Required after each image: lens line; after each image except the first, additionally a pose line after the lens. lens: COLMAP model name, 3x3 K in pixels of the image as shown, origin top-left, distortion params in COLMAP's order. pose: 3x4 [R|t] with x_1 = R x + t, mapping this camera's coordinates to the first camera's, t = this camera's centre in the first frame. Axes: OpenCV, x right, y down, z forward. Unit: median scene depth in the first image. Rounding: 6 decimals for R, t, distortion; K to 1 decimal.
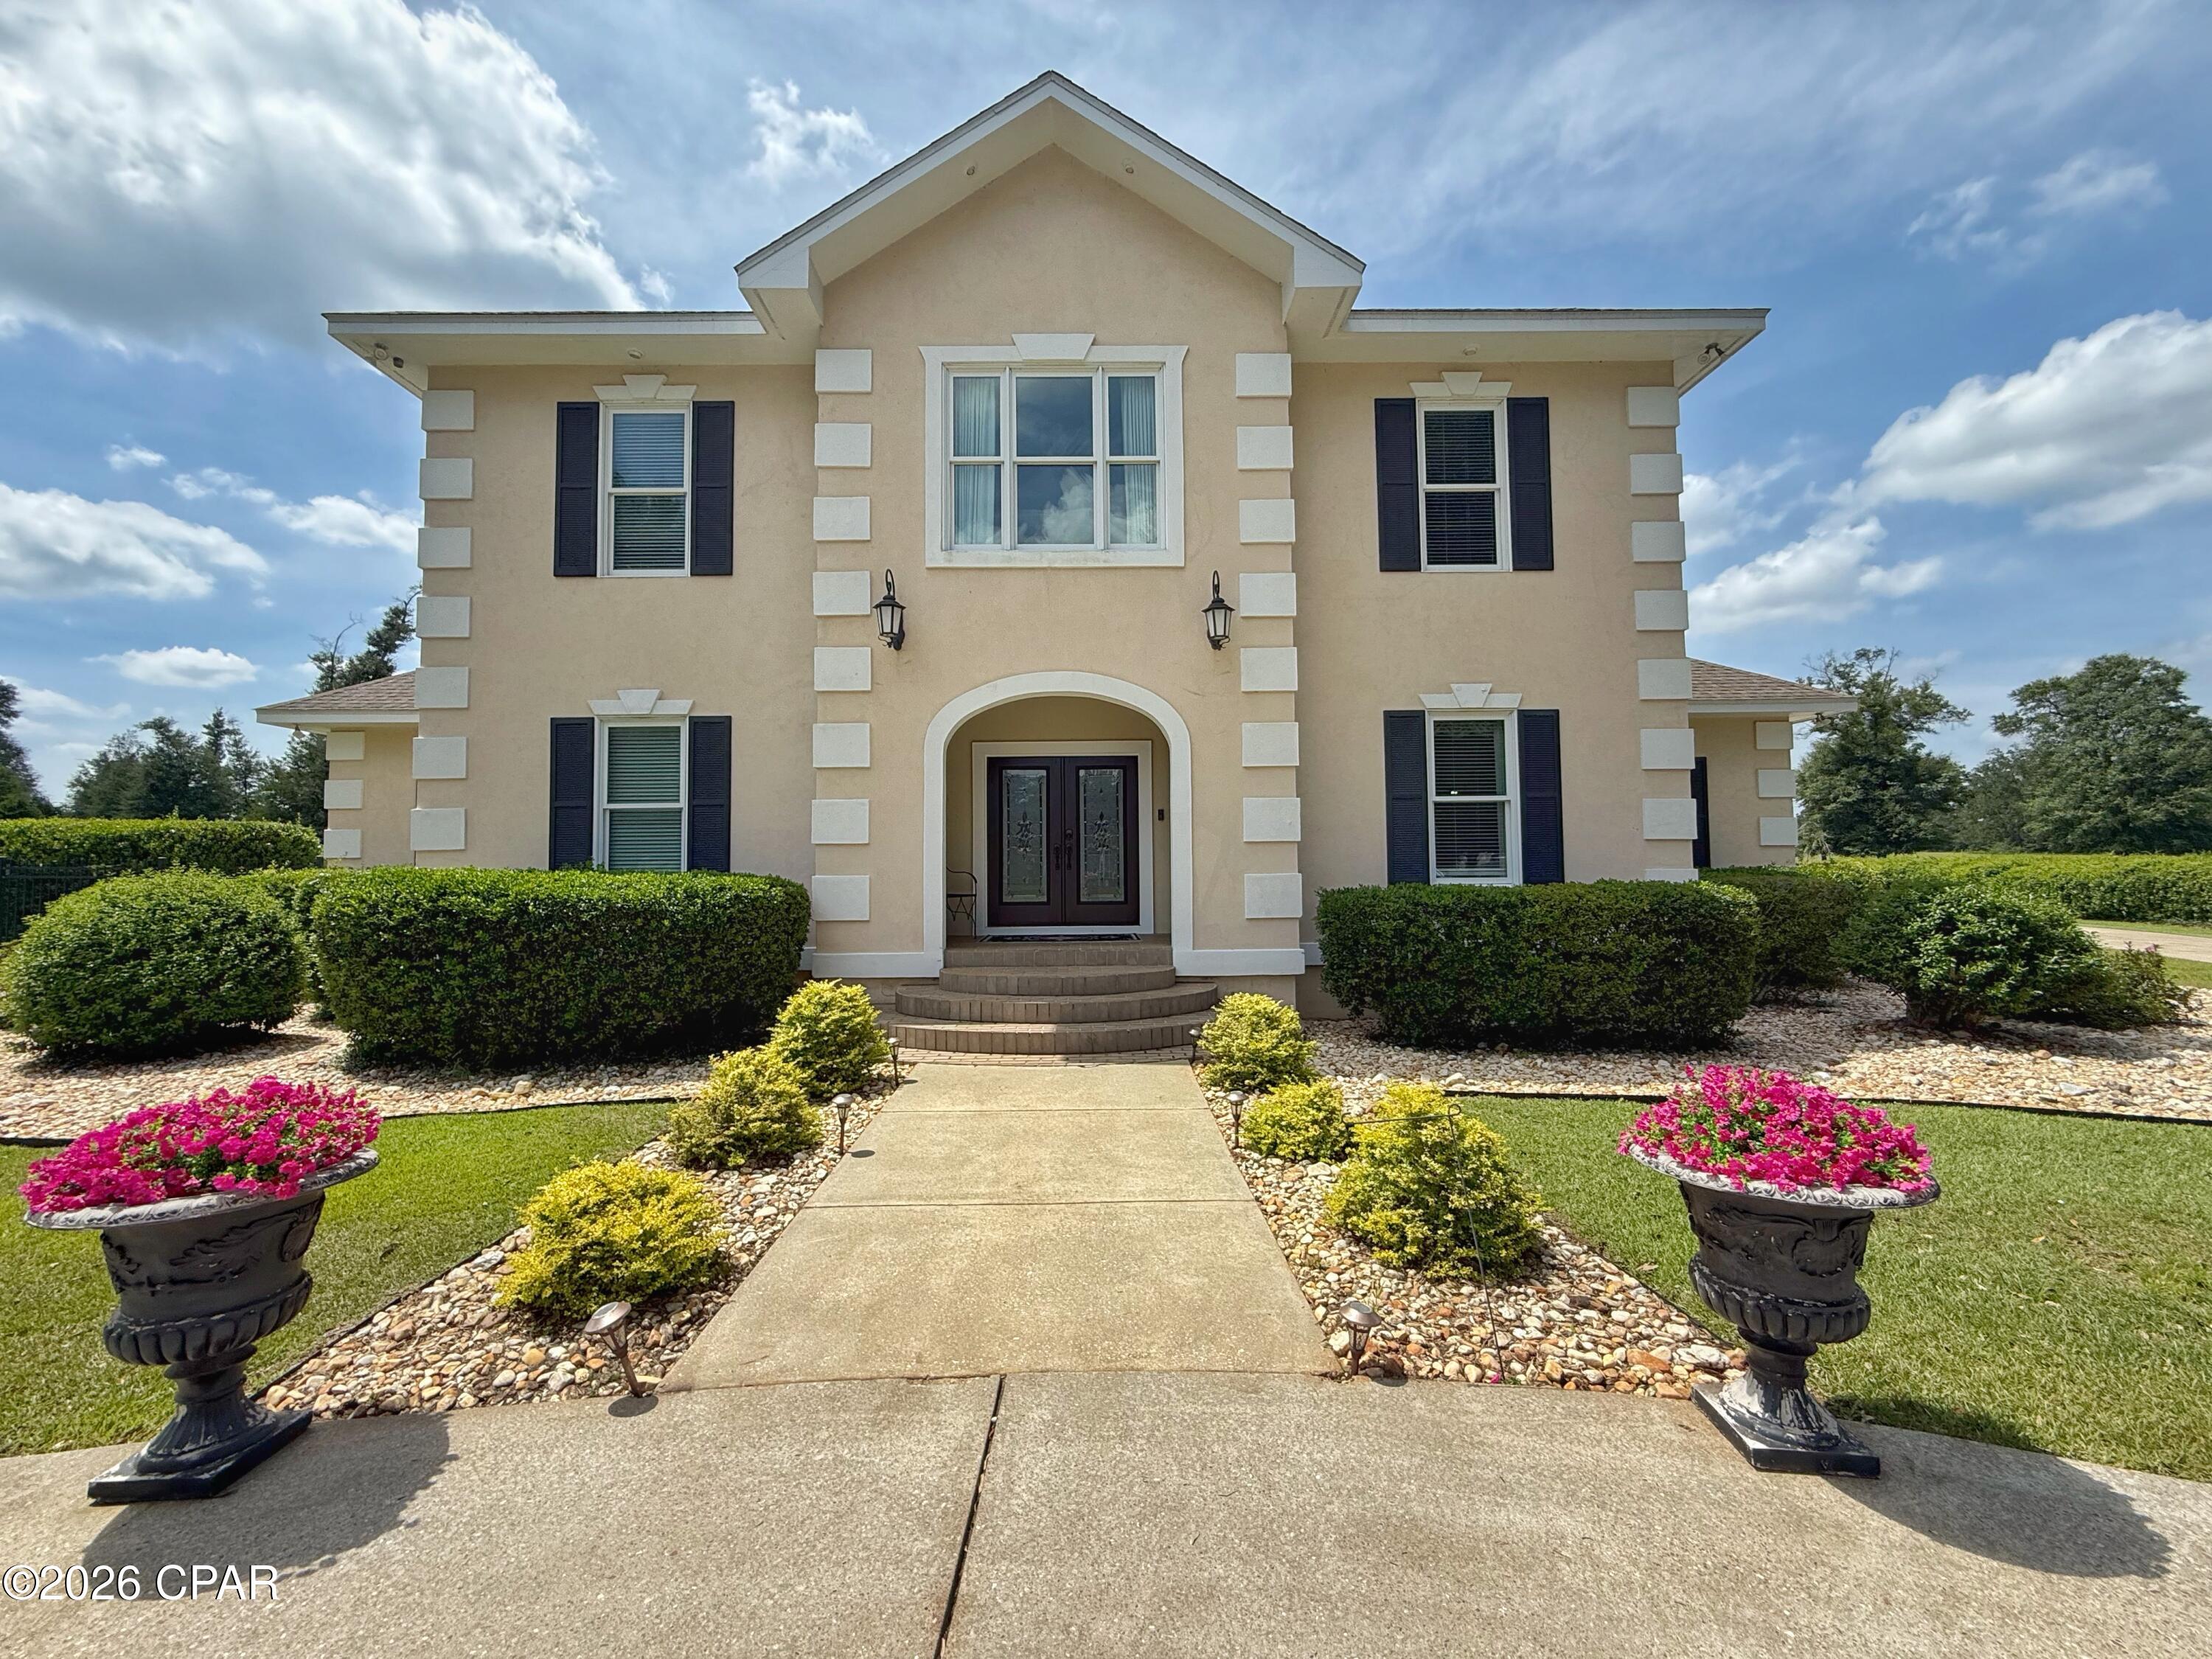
lens RADIAL K [[877.0, 0, 1107.6], [0, 877.0, 831.9], [0, 0, 1]] dist [0.000097, -0.000014]
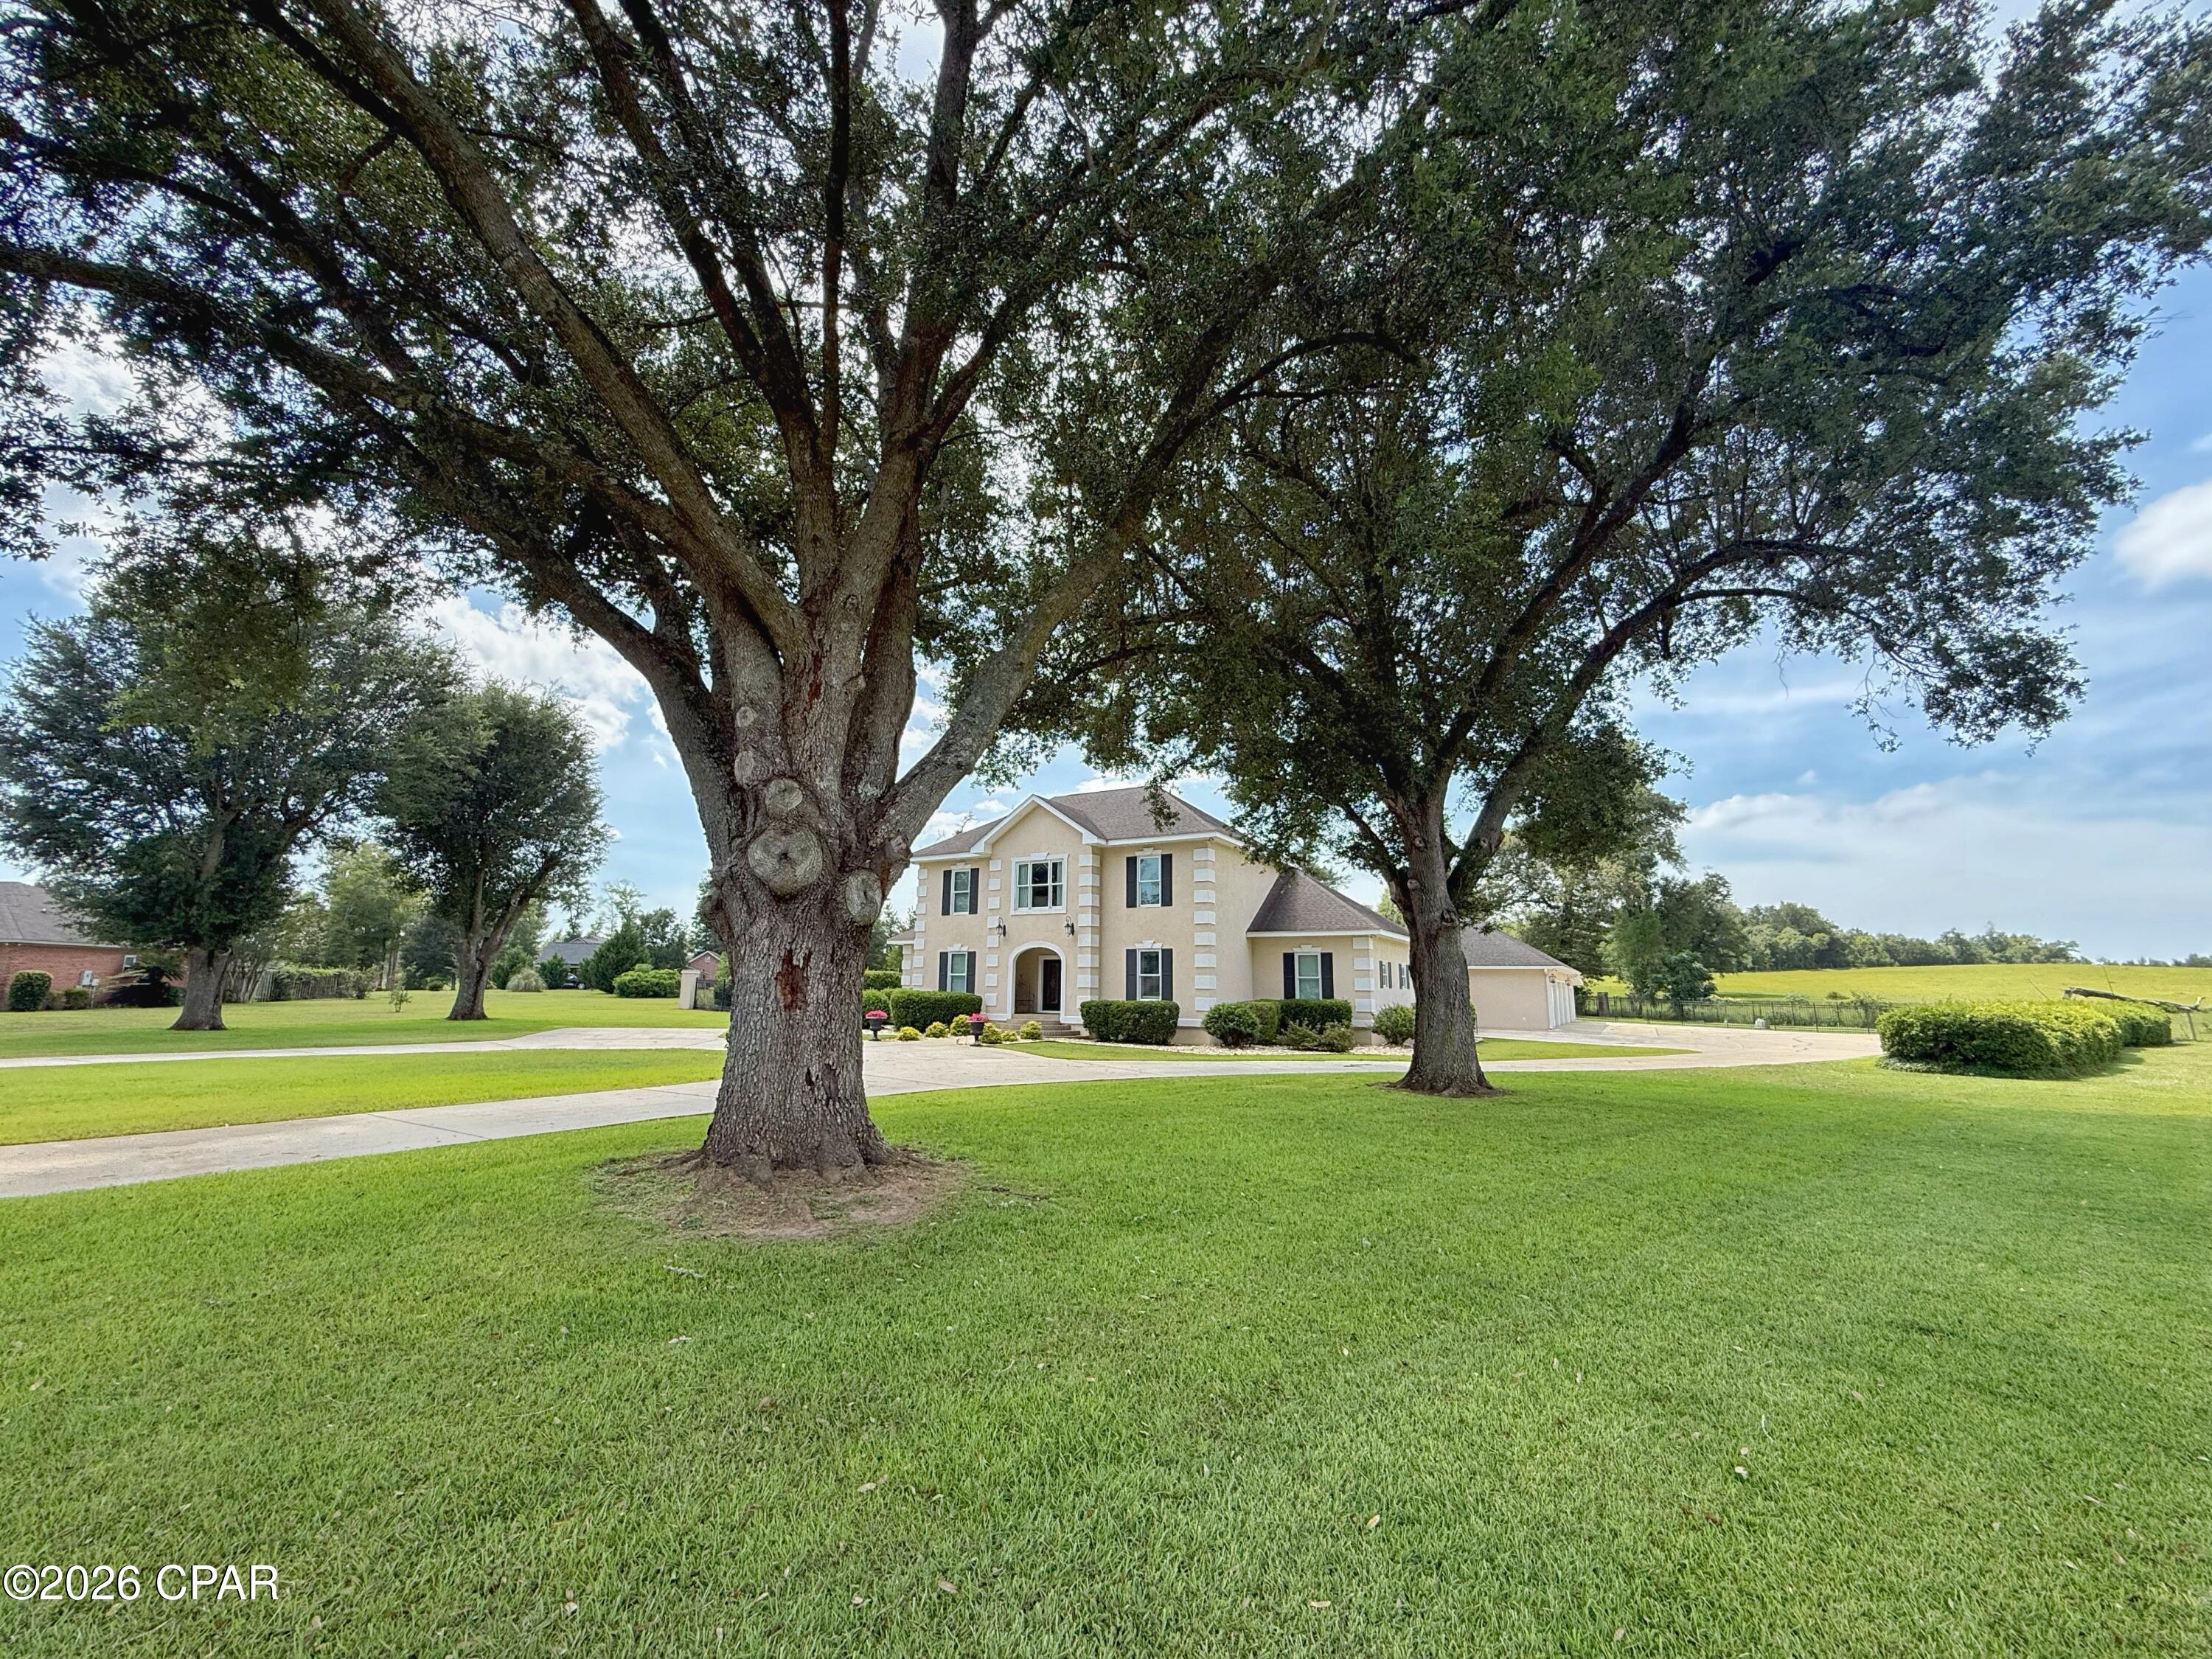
lens RADIAL K [[877.0, 0, 1092.7], [0, 877.0, 828.3], [0, 0, 1]] dist [0.000097, -0.000014]
pose [[0.853708, -0.068907, -0.516173, 2.003664], [0.002951, 0.991831, -0.127525, -0.168265], [0.520743, 0.107346, 0.846938, -2.024954]]
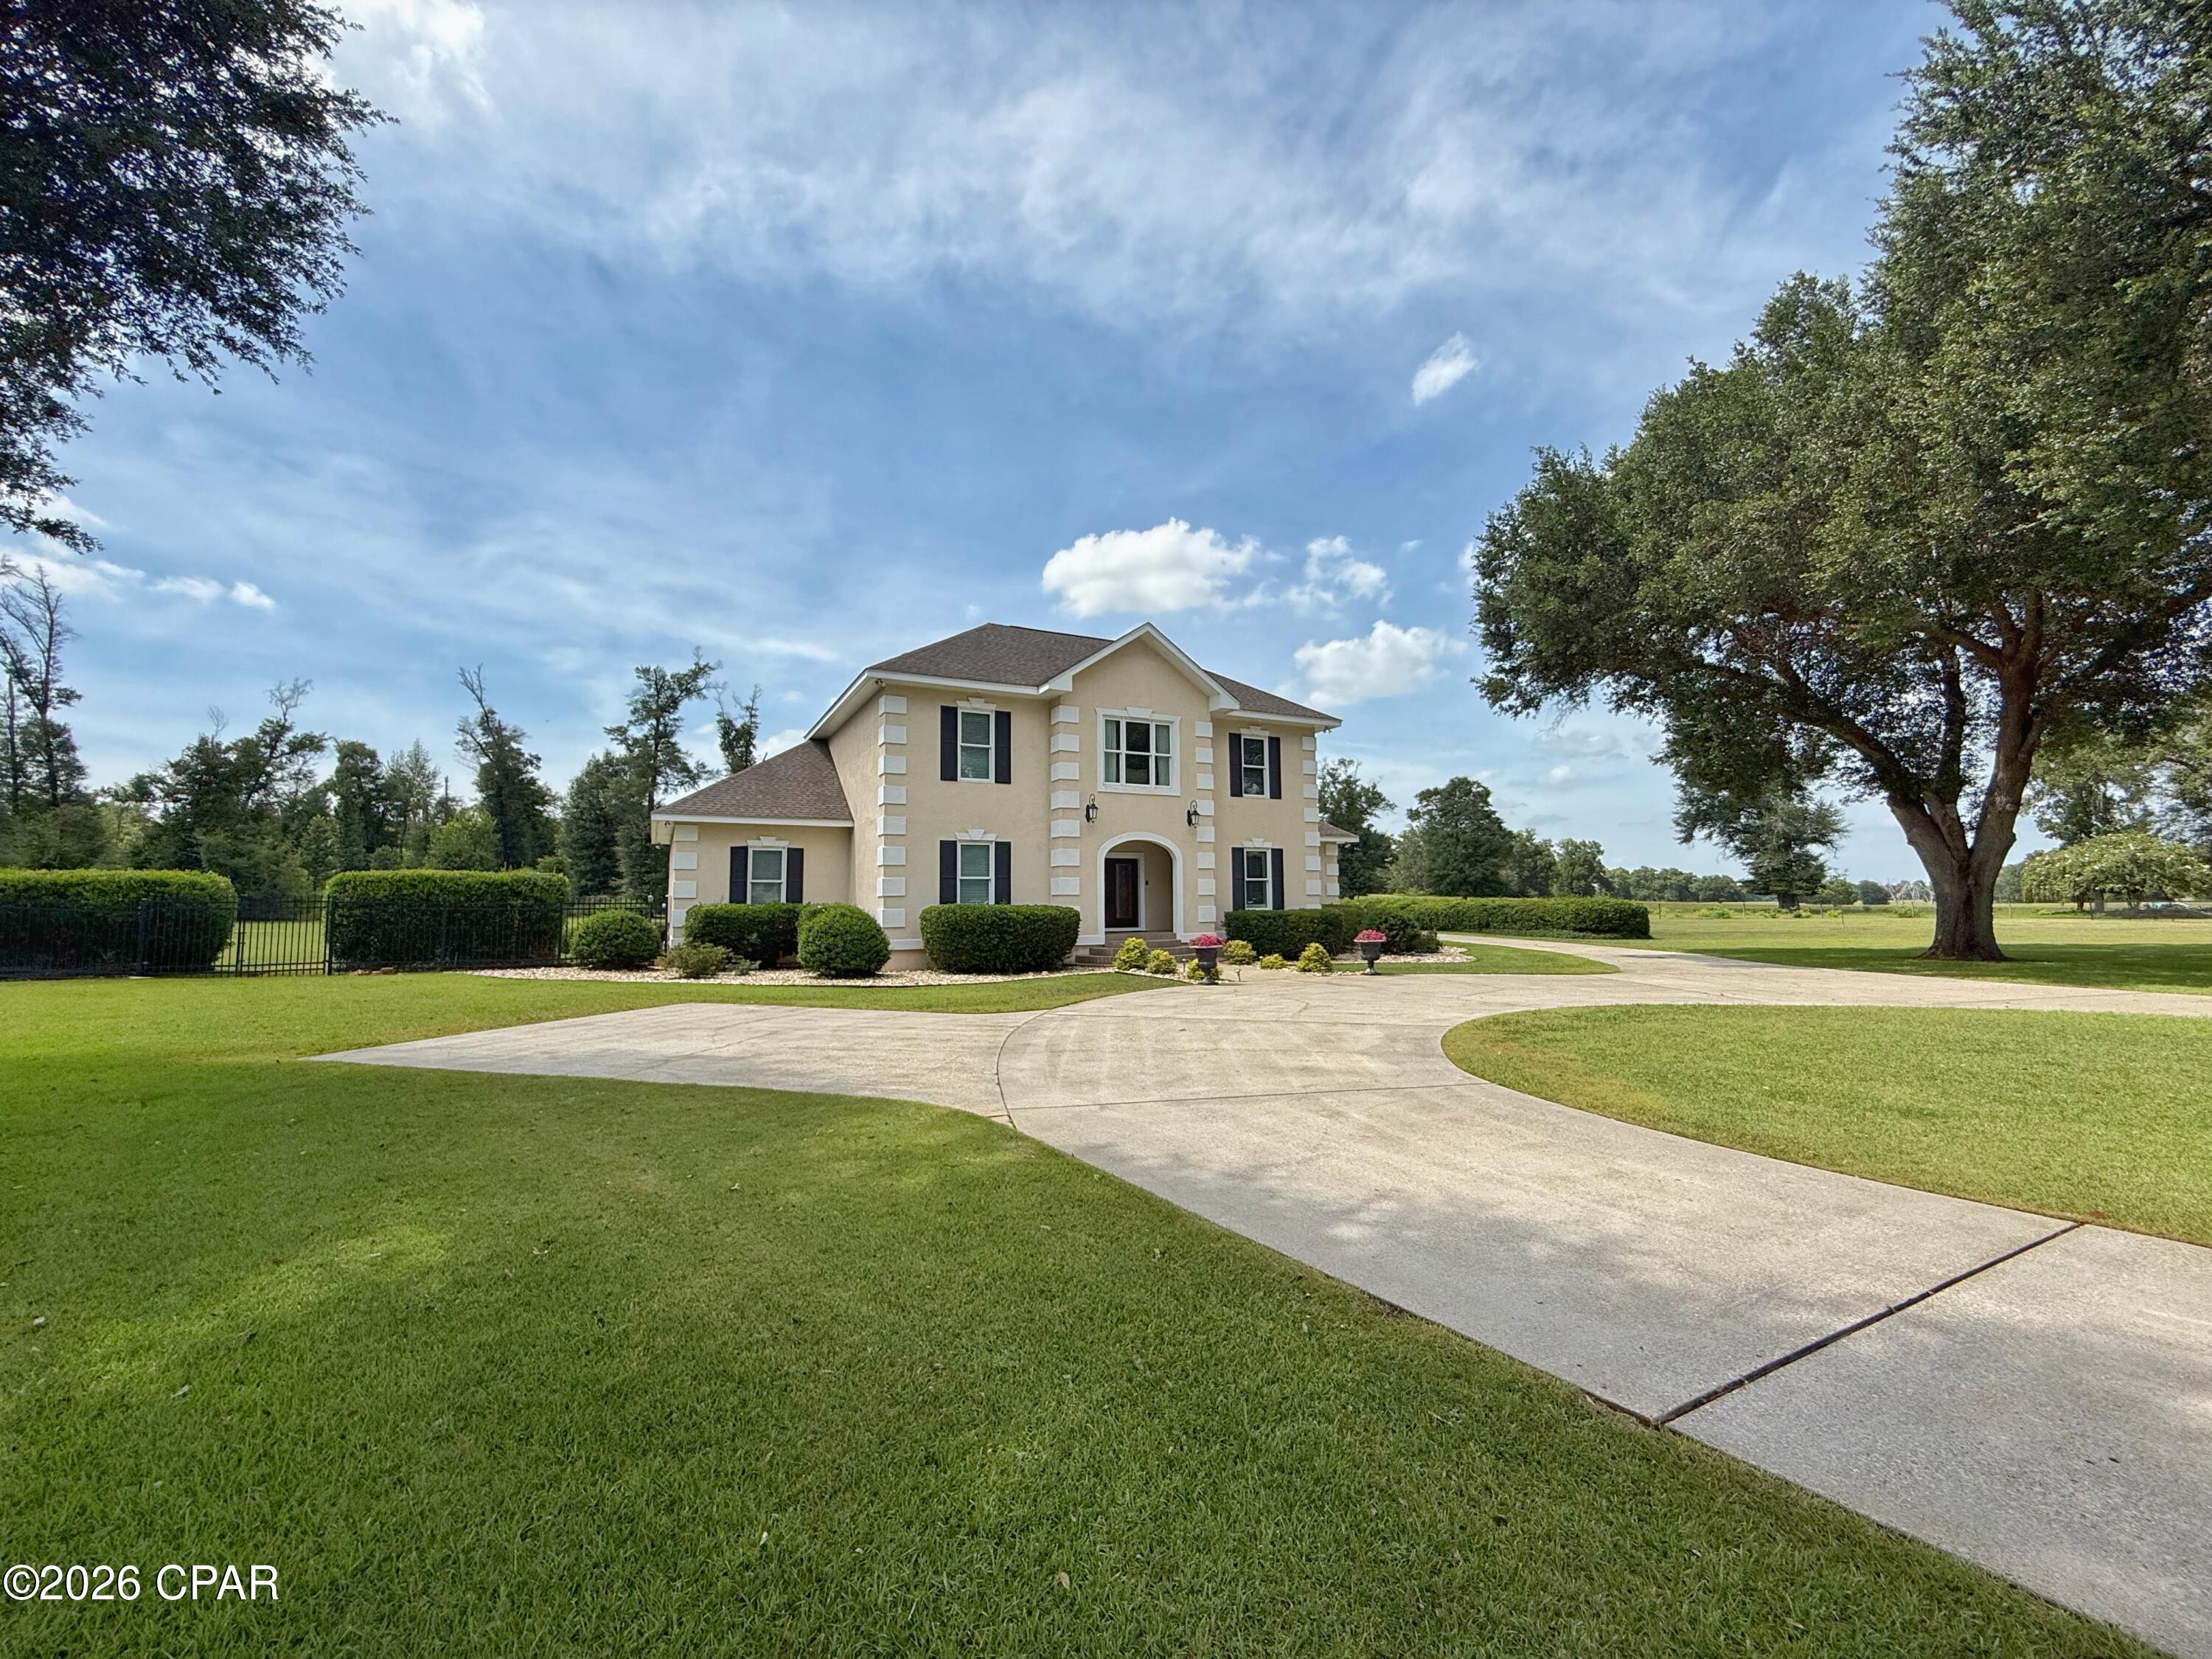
lens RADIAL K [[877.0, 0, 1105.3], [0, 877.0, 835.1], [0, 0, 1]] dist [0.000097, -0.000014]
pose [[0.897483, 0.036370, 0.439546, -1.245934], [-0.019527, 0.998894, -0.042782, -0.049617], [-0.440616, 0.029813, 0.897201, -1.288591]]
